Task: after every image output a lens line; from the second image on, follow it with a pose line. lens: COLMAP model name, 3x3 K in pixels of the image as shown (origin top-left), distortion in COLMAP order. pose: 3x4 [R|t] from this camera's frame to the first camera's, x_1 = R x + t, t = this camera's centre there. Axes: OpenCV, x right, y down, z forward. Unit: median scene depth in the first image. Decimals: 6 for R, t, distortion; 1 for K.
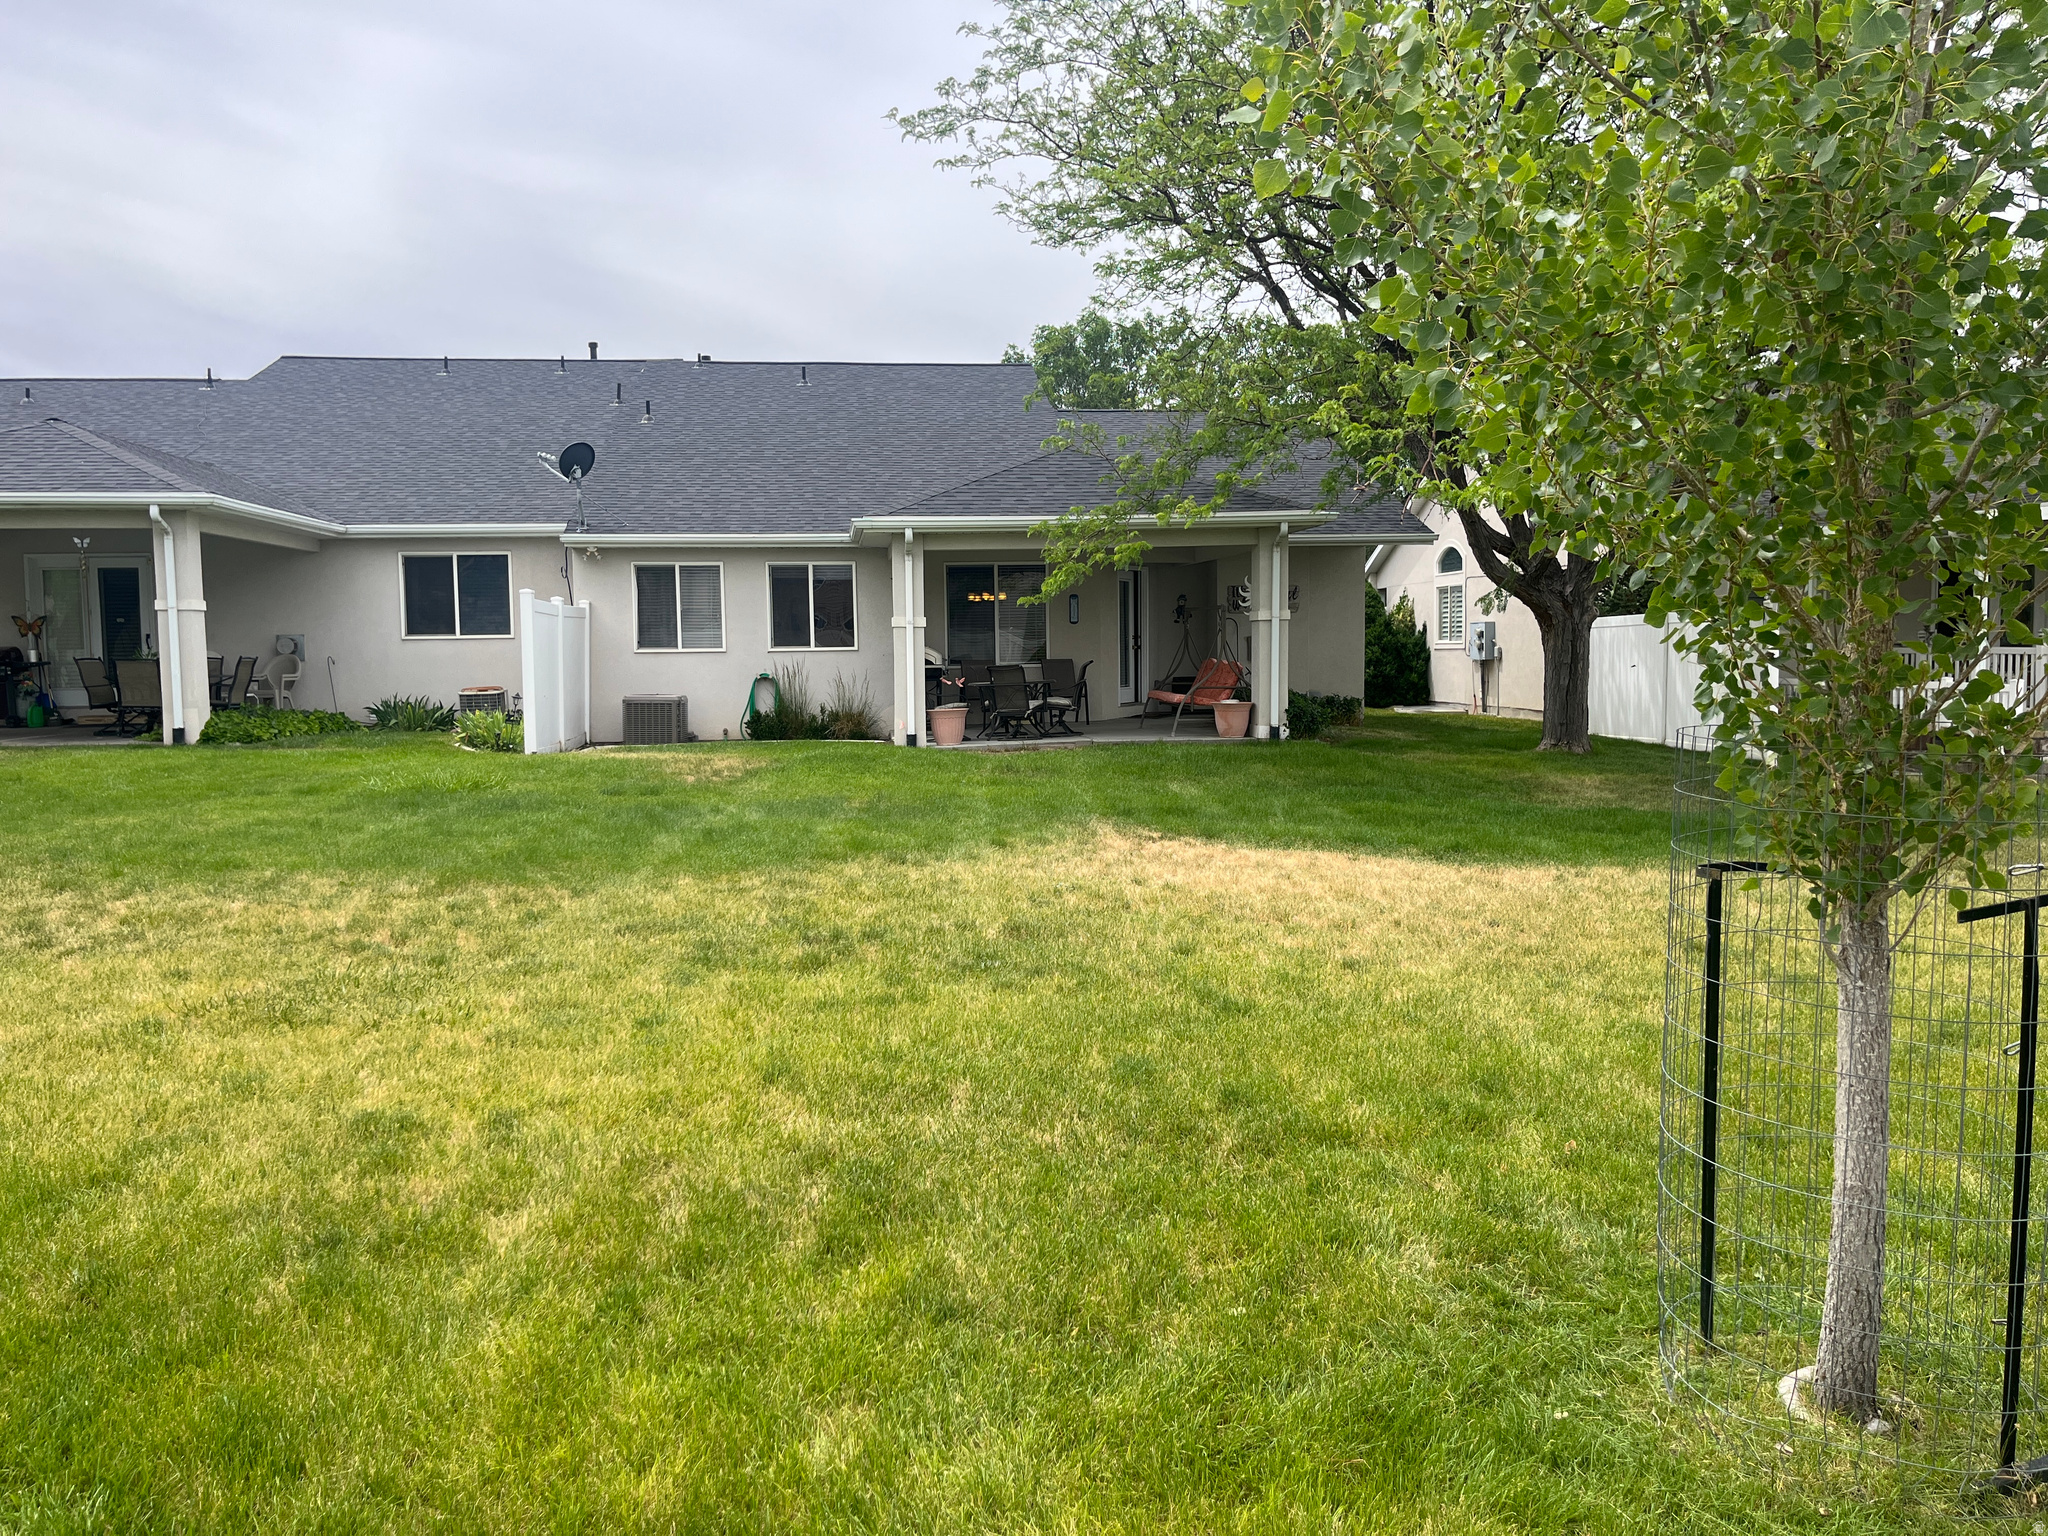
lens RADIAL K [[1551.2, 0, 1031.0], [0, 1551.2, 764.3], [0, 0, 1]] dist [0.062011, -0.078690]
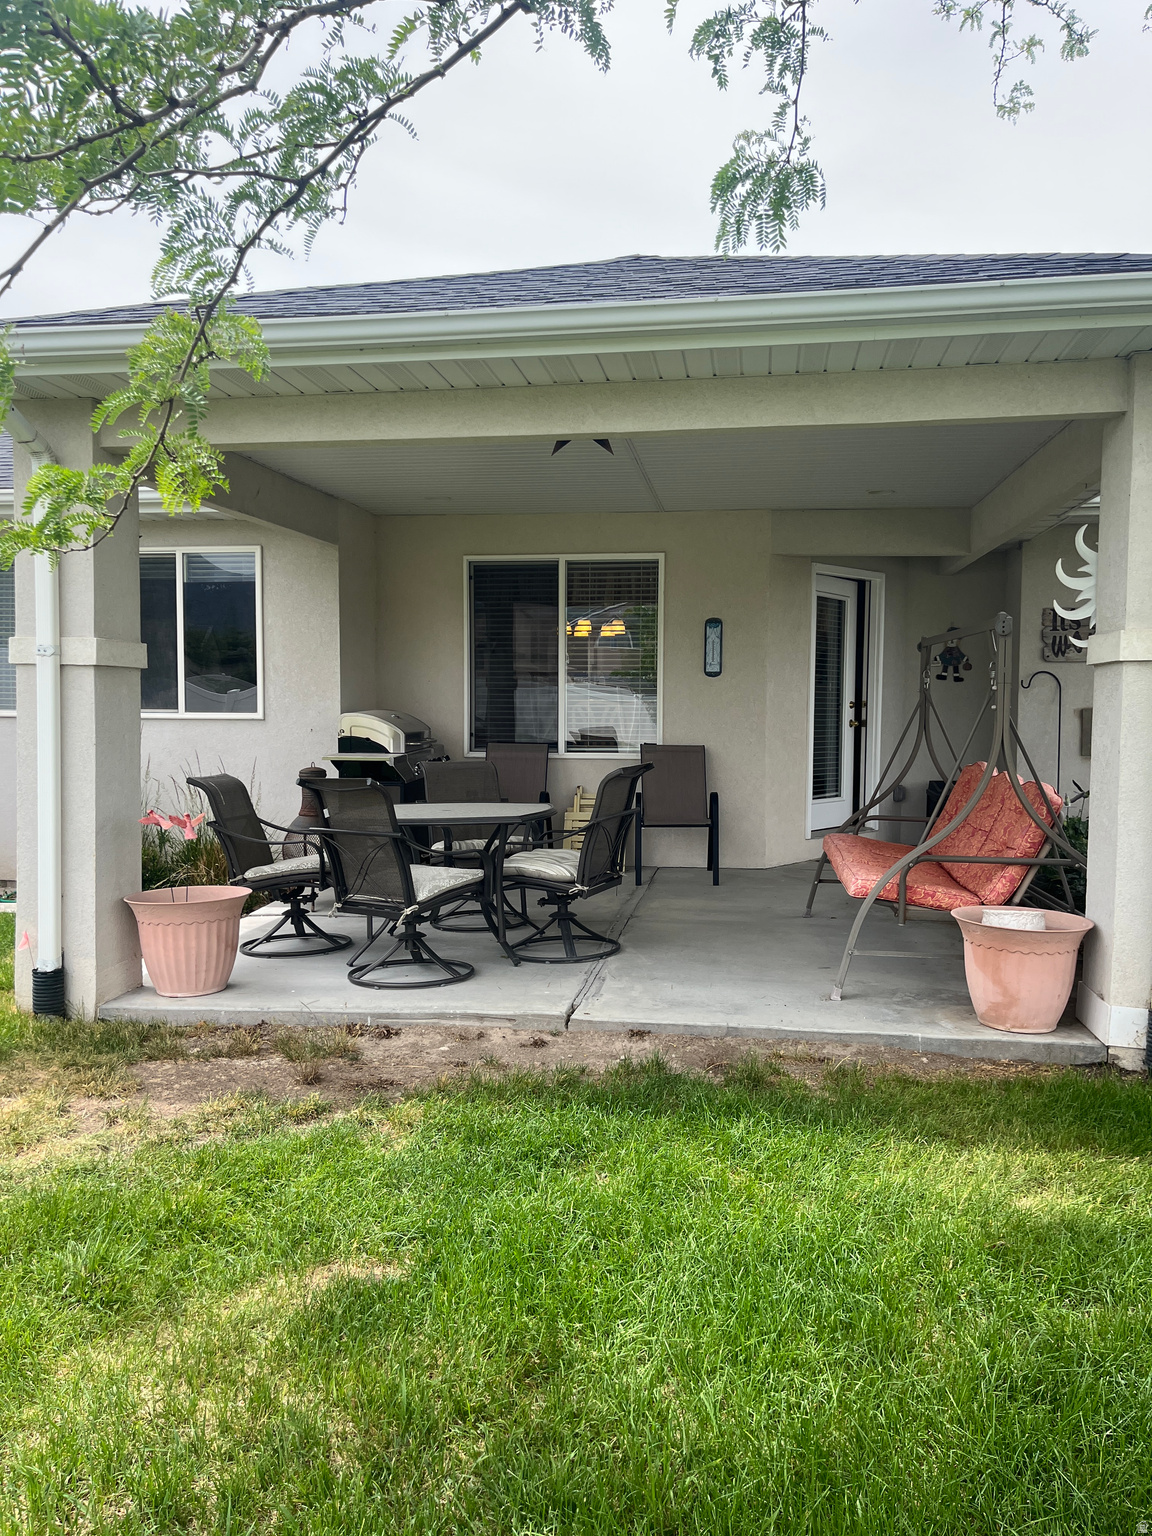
lens RADIAL K [[1163.4, 0, 586.6], [0, 1163.4, 775.0], [0, 0, 1]] dist [0.062011, -0.078690]
pose [[0.965561, 0.036512, -0.257604, 0.093538], [-0.040591, 0.999120, -0.010532, -0.056491], [0.256993, 0.020626, 0.966193, 0.666290]]
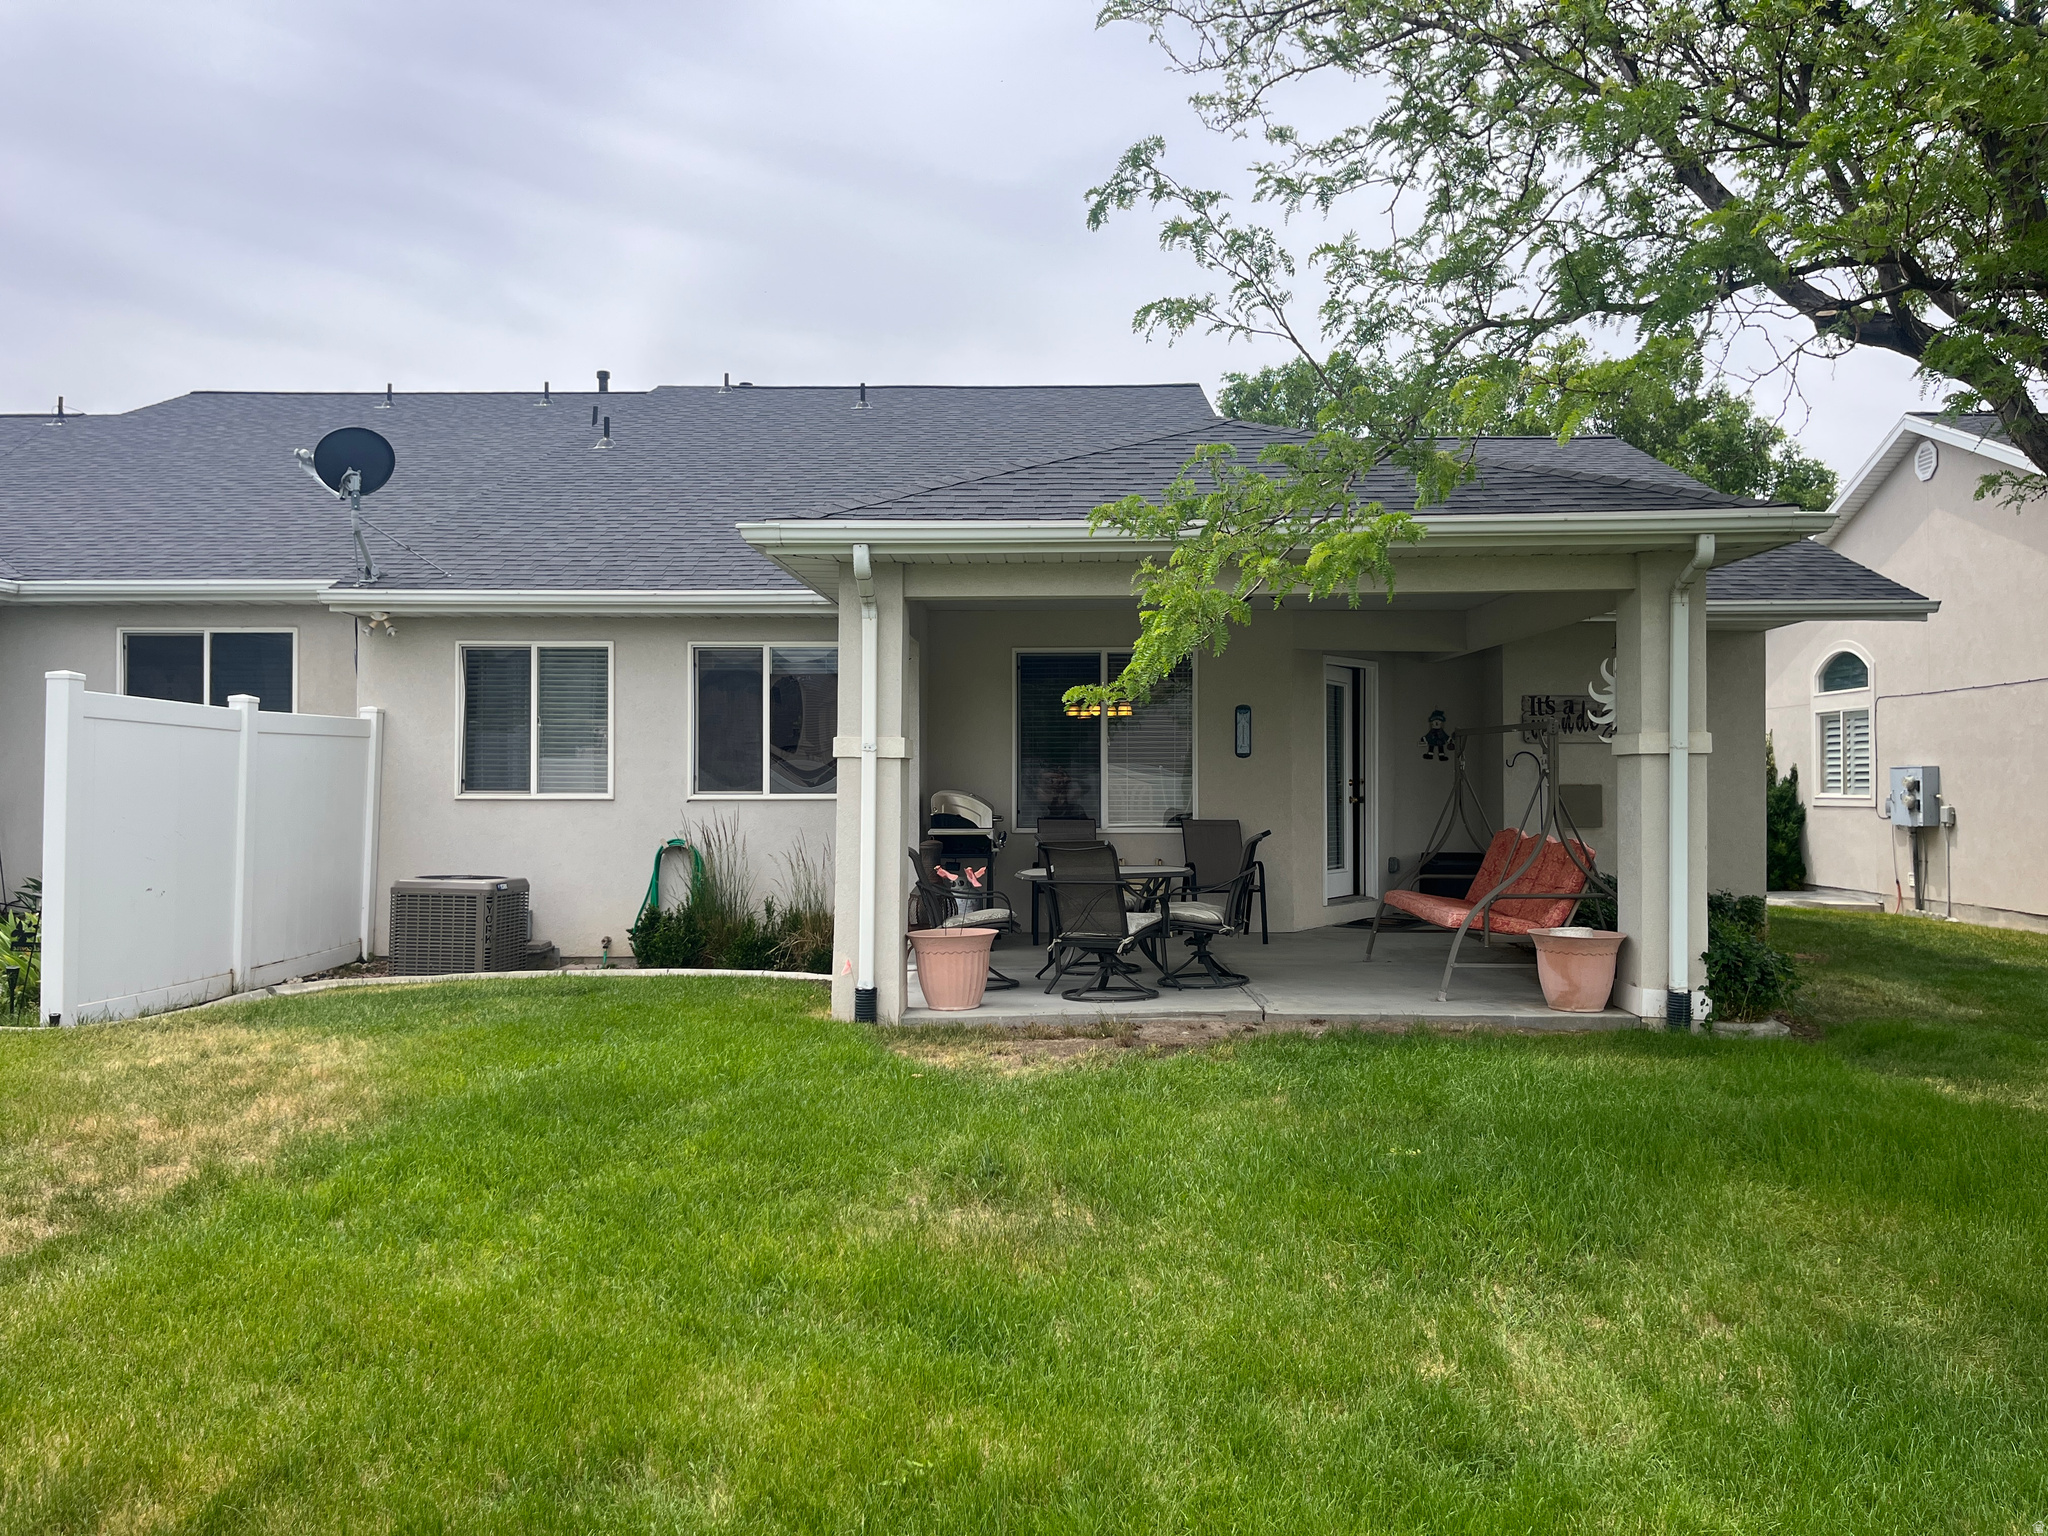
lens RADIAL K [[1551.2, 0, 1017.1], [0, 1551.2, 762.3], [0, 0, 1]] dist [0.062011, -0.078690]
pose [[0.989734, 0.013471, -0.142287, 0.028626], [-0.026059, 0.995869, -0.086983, -0.040836], [0.140527, 0.089798, 0.985996, 0.467526]]
